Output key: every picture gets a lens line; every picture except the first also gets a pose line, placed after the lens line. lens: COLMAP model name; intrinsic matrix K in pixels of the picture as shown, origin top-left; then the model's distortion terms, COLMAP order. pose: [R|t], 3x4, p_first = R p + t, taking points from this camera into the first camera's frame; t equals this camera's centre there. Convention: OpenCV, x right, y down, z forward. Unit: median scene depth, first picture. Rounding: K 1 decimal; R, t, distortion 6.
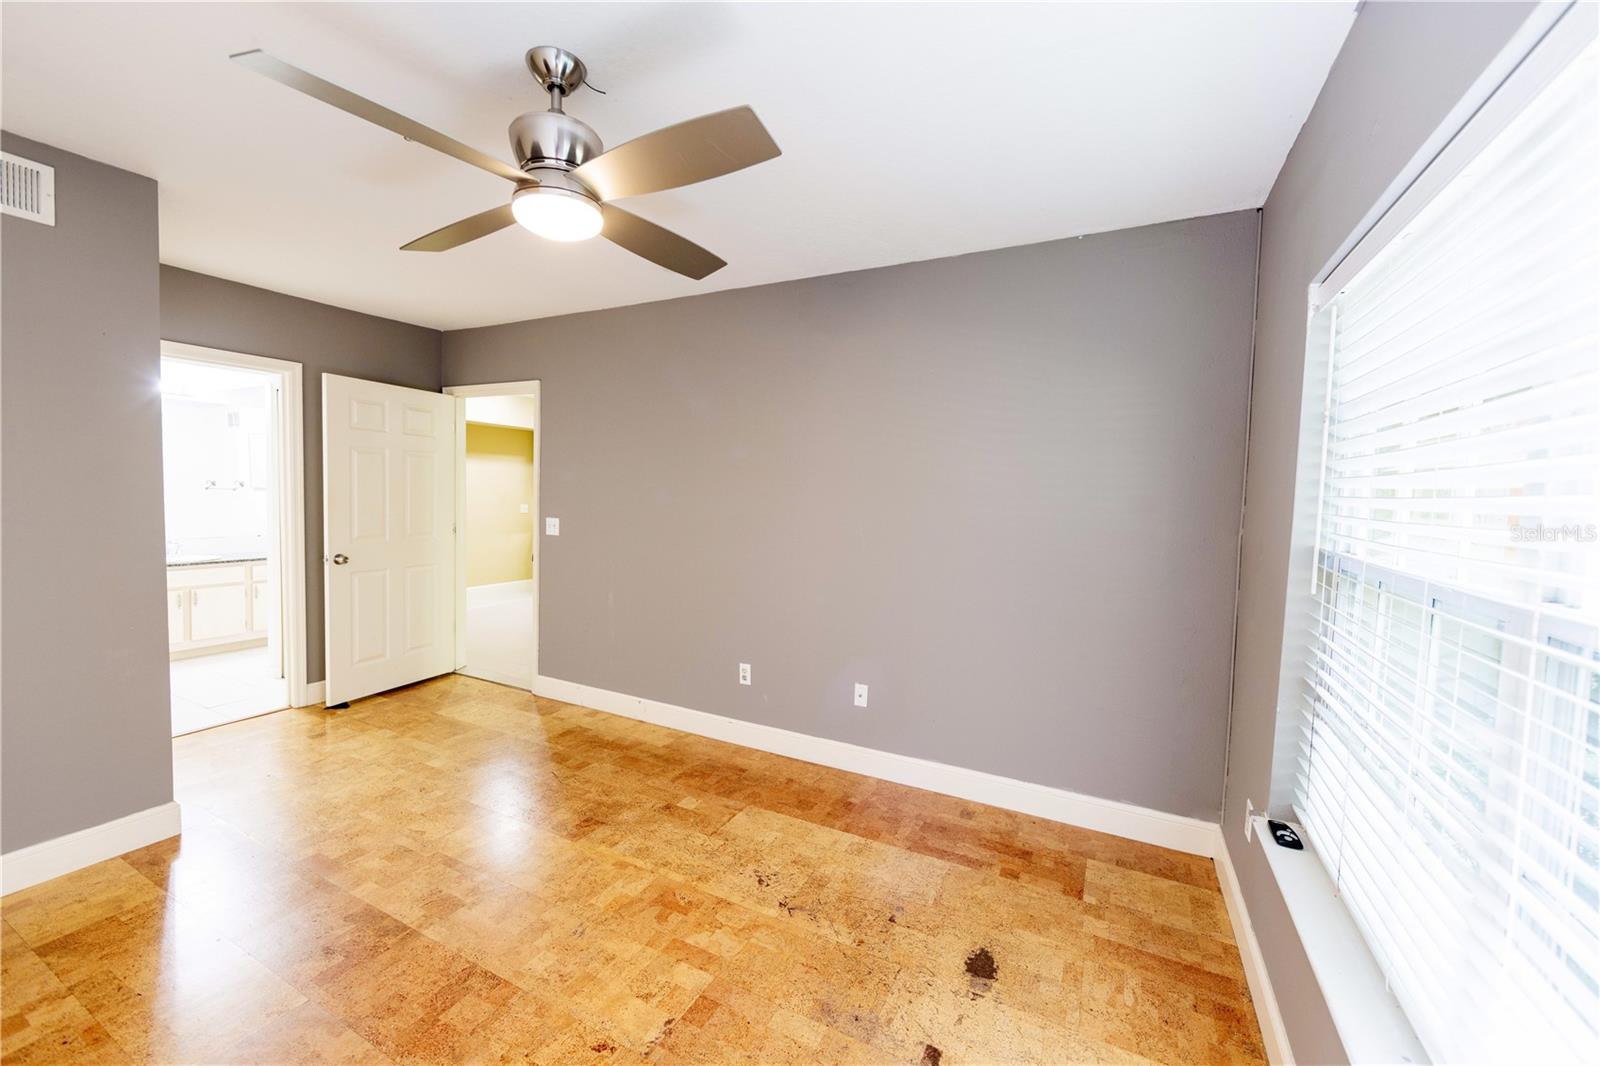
lens RADIAL K [[634.8, 0, 771.1], [0, 634.8, 524.1], [0, 0, 1]] dist [-0.003396, -0.000187]
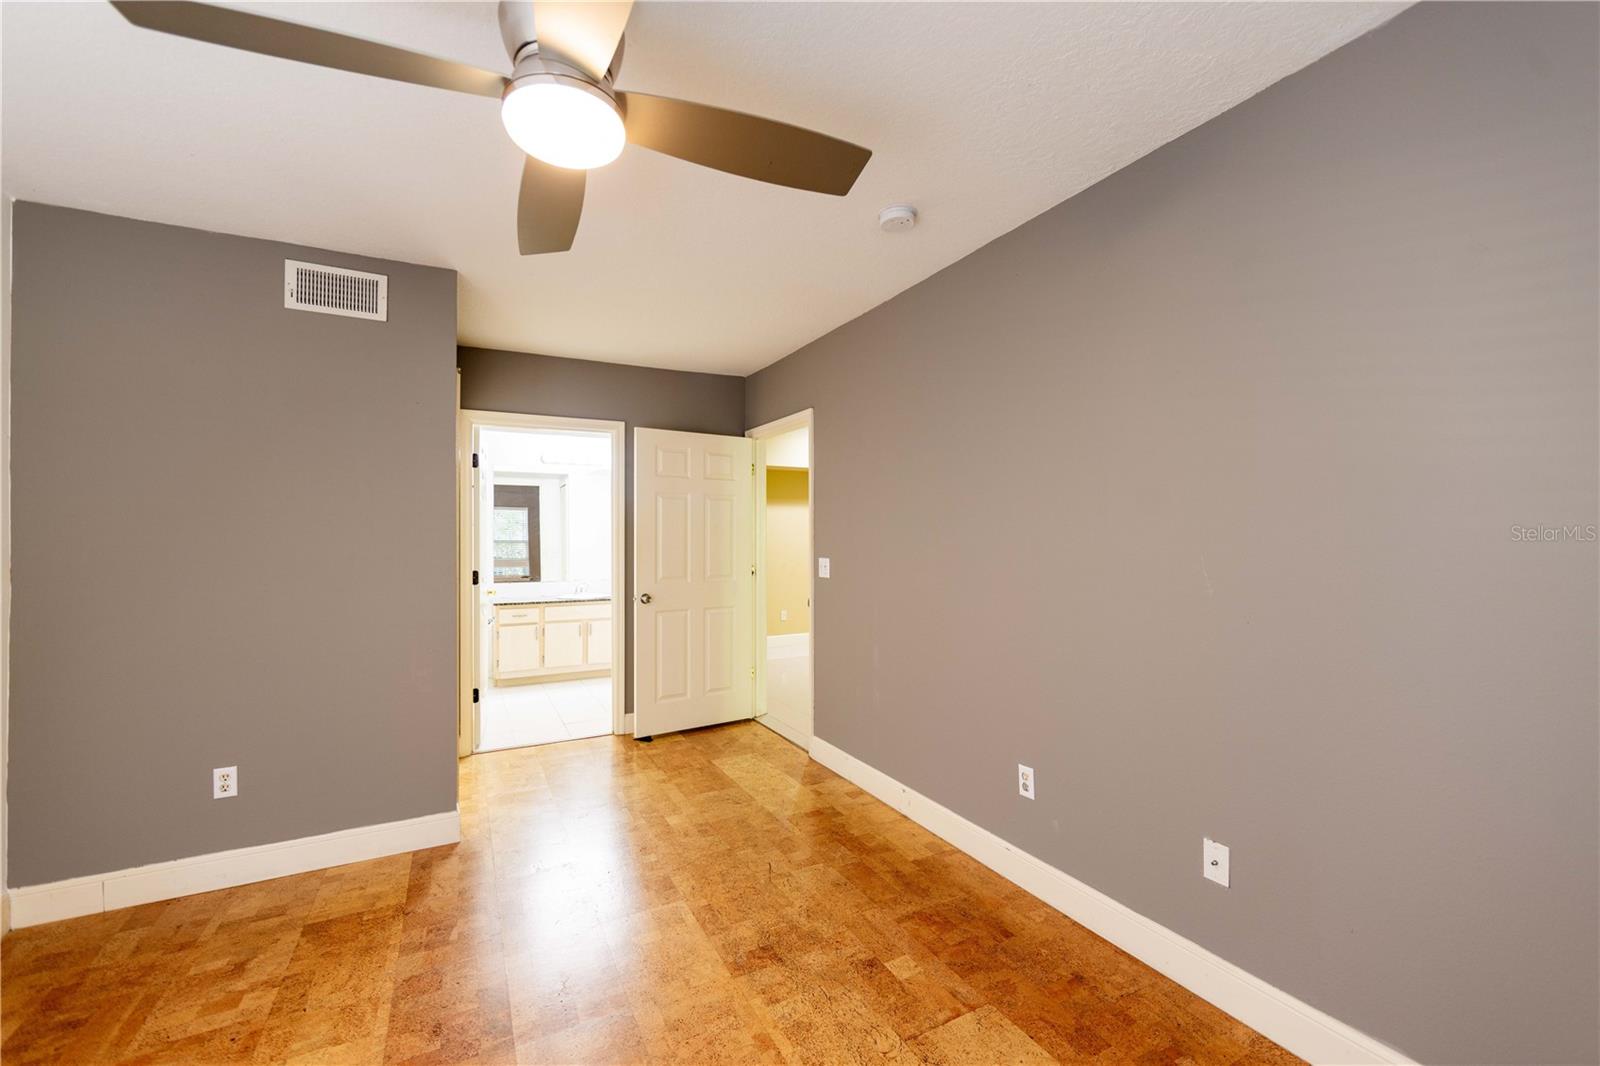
lens RADIAL K [[634.8, 0, 791.4], [0, 634.8, 531.5], [0, 0, 1]] dist [-0.003396, -0.000187]
pose [[0.830299, -0.034292, -0.556262, 0.137589], [-0.003857, 0.997728, -0.067265, 0.015712], [0.557304, 0.057996, 0.828280, 0.282919]]
